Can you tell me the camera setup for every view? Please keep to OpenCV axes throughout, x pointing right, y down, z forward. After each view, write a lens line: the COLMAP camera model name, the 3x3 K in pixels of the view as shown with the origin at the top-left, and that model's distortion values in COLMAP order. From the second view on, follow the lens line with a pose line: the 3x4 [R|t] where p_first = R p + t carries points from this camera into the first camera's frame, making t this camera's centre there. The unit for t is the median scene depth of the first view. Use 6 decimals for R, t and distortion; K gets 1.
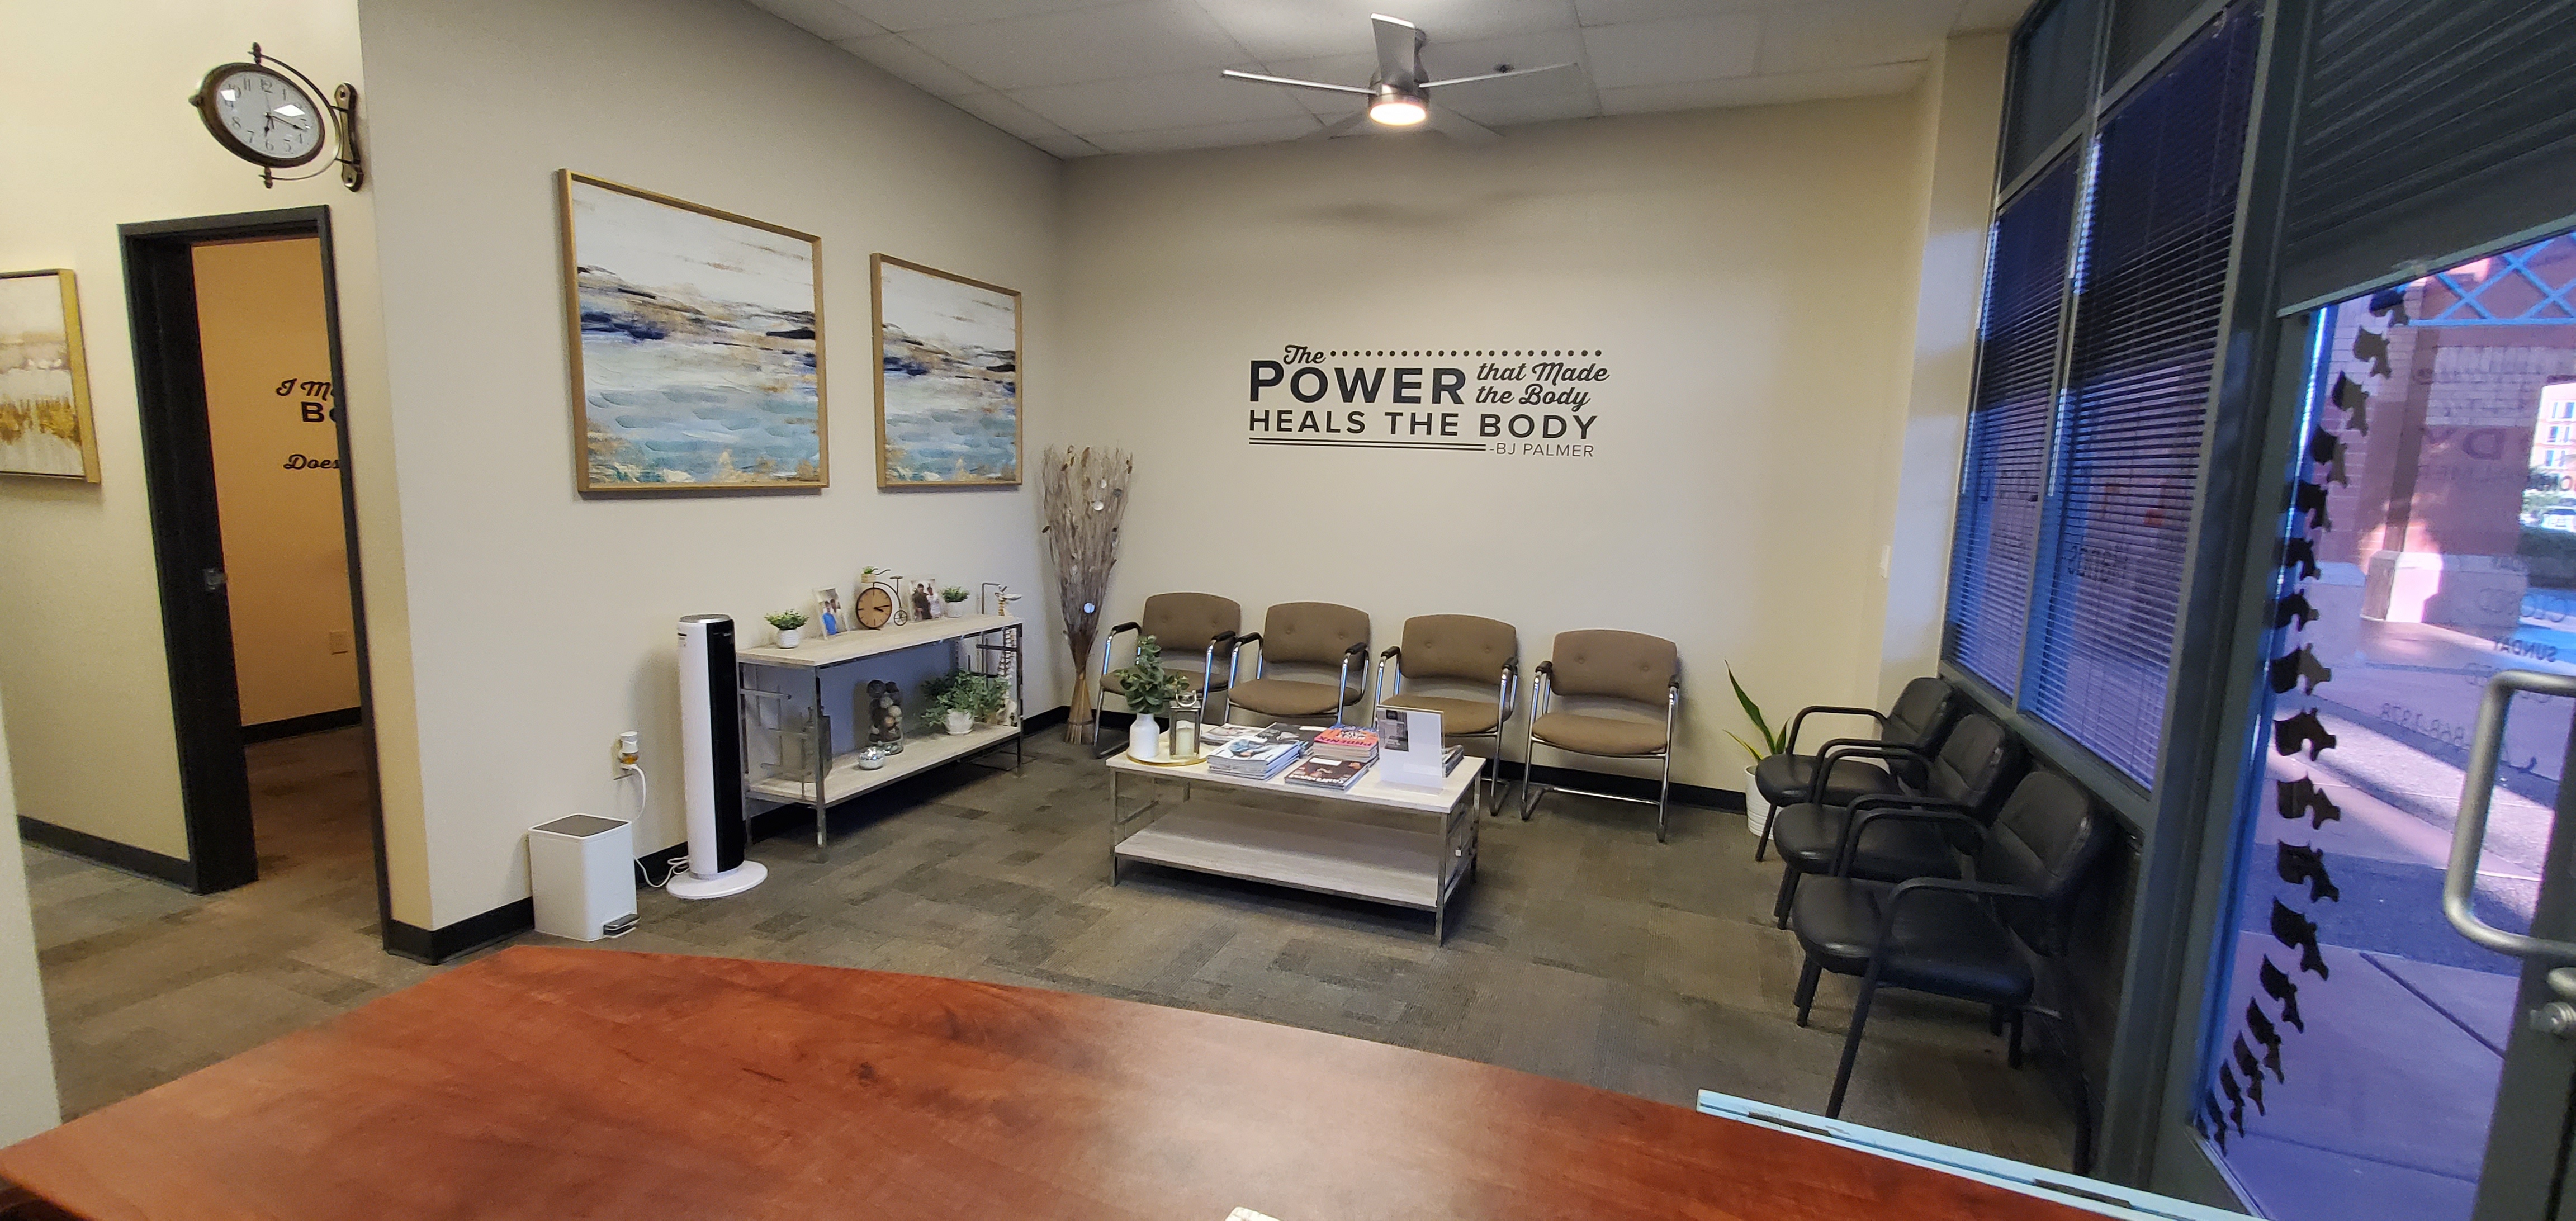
lens RADIAL K [[1069.1, 0, 1298.4], [0, 1069.1, 614.6], [0, 0, 1]] dist [-0.000262, 0.000081]
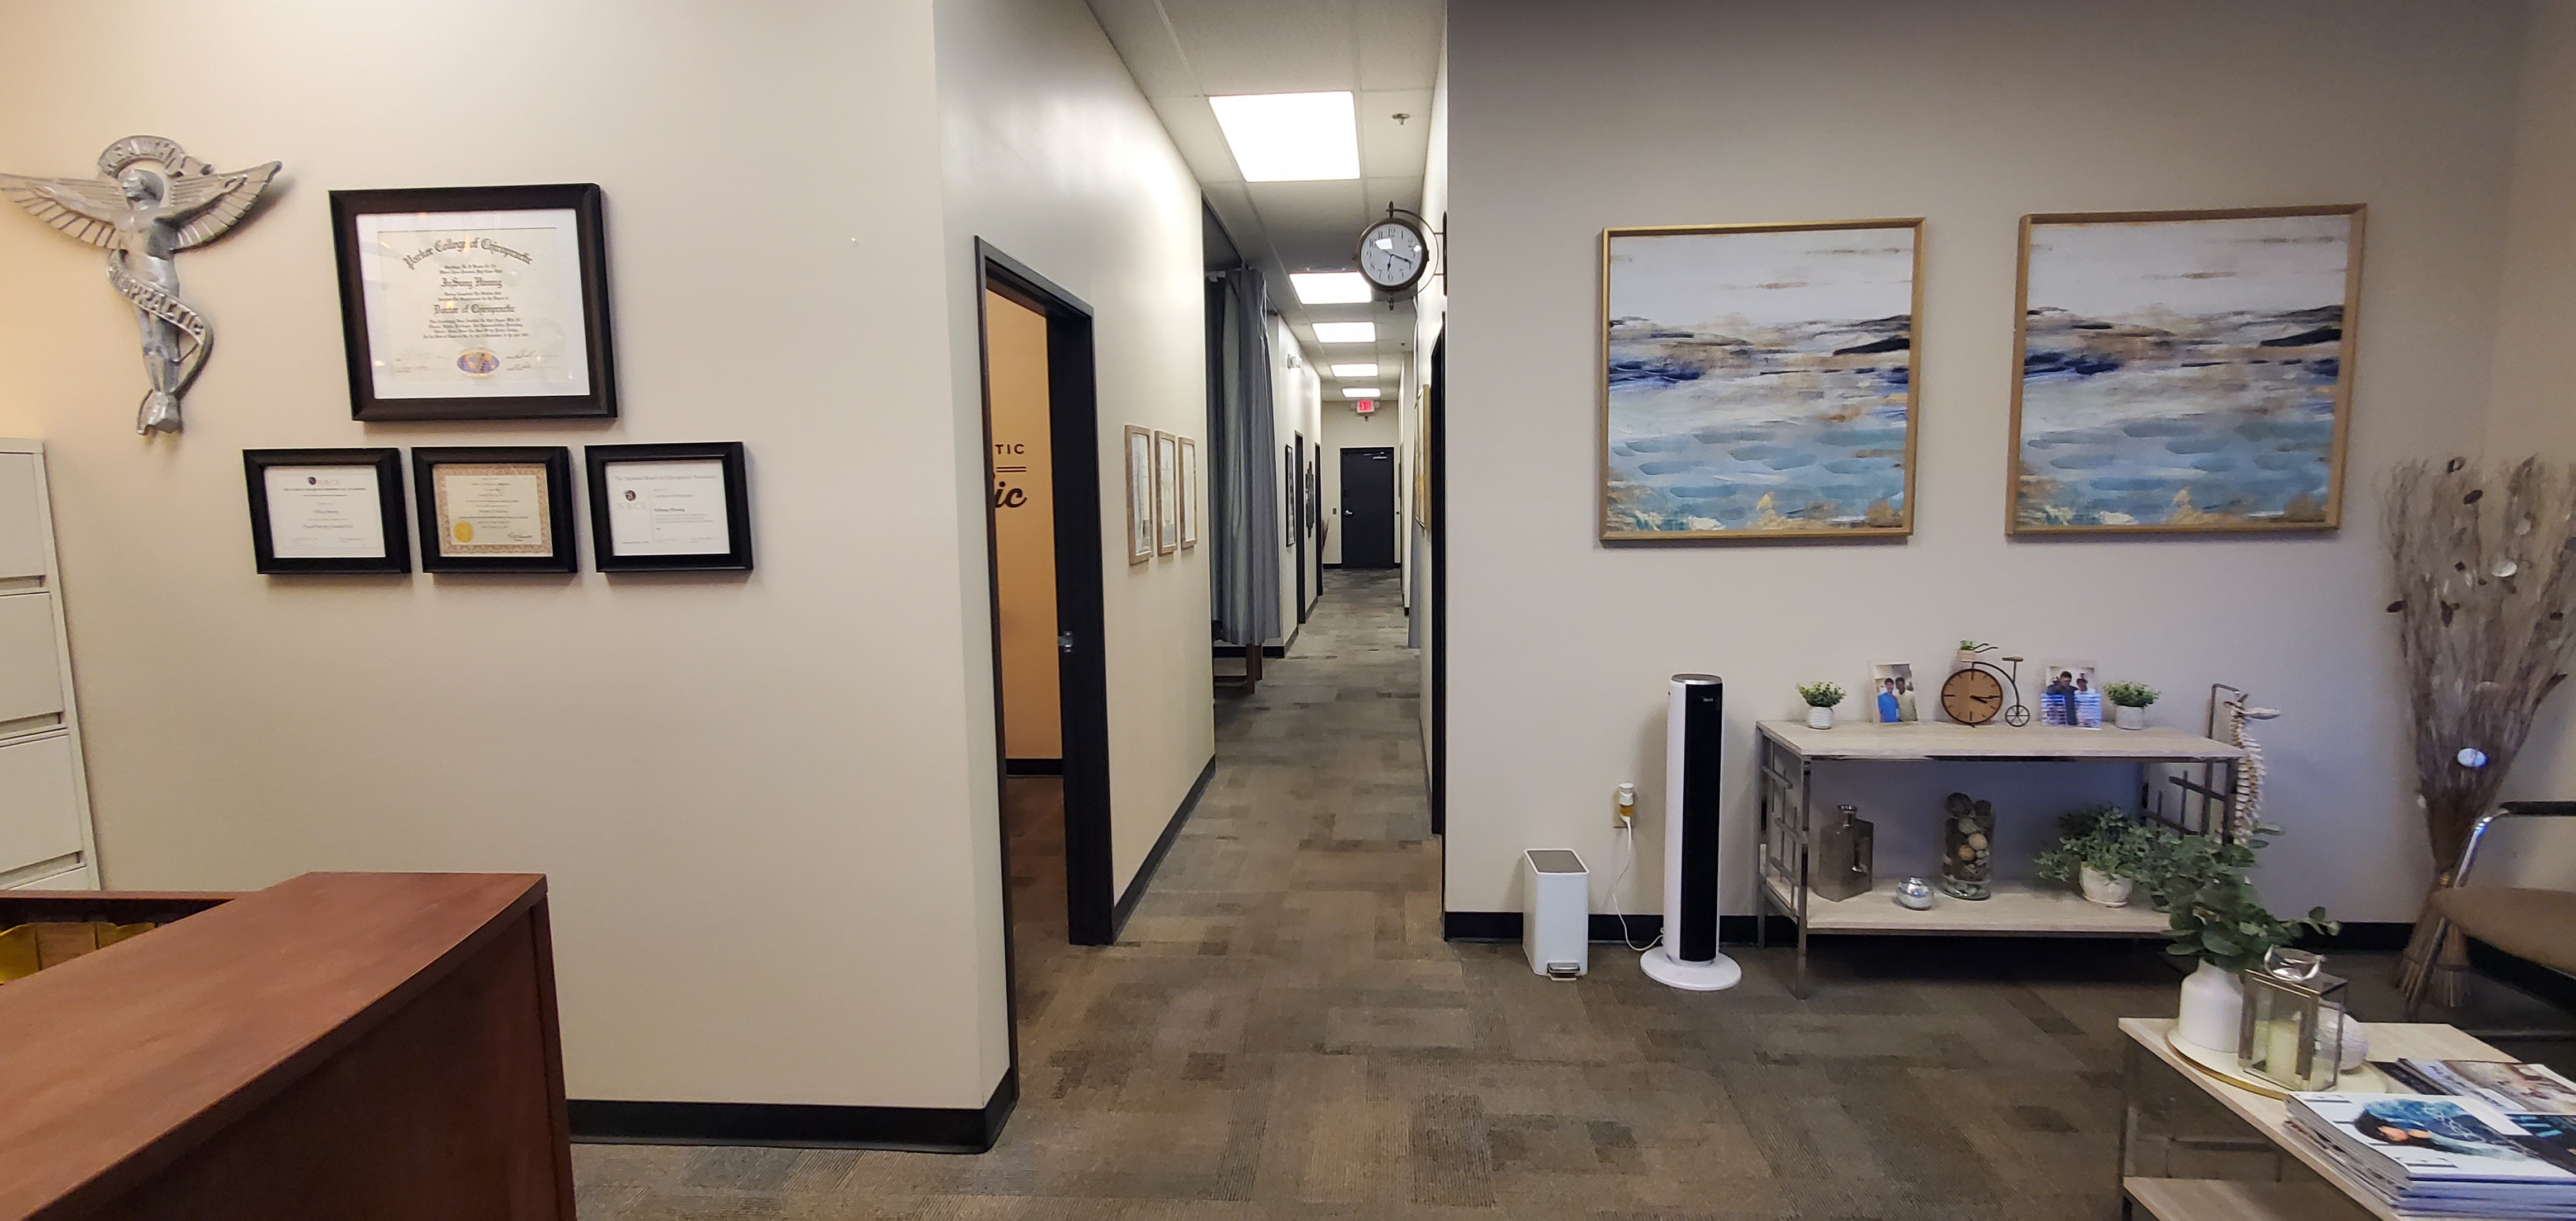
lens RADIAL K [[1069.1, 0, 1298.4], [0, 1069.1, 614.6], [0, 0, 1]] dist [-0.000262, 0.000081]
pose [[0.279672, 0.061124, -0.958148, 0.194670], [-0.111219, 0.993315, 0.030904, -0.036411], [0.953632, 0.097921, 0.284600, 0.367149]]
